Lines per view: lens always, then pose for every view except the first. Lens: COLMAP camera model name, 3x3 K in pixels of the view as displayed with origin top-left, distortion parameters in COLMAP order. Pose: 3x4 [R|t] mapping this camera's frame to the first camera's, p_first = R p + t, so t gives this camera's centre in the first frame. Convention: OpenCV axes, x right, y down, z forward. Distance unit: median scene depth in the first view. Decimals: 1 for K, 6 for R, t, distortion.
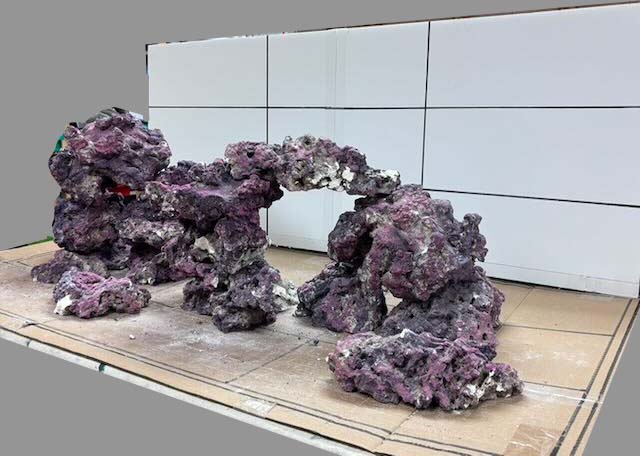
lens RADIAL K [[613.0, 0, 320.0], [0, 613.0, 228.0], [0, 0, 1]] dist [-0.016238, -0.005990]
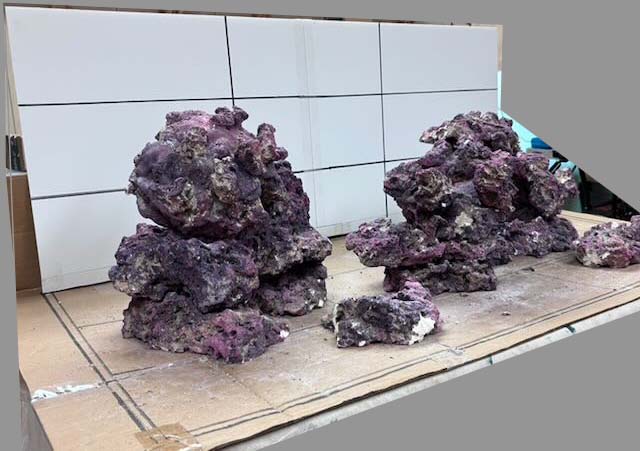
lens RADIAL K [[606.9, 0, 320.0], [0, 606.9, 225.5], [0, 0, 1]] dist [-0.061630, -0.004329]
pose [[0.403871, -0.203047, 0.891998, -1.229493], [0.206176, 0.970174, 0.127491, -0.150503], [-0.891280, 0.132419, 0.433689, 0.770944]]
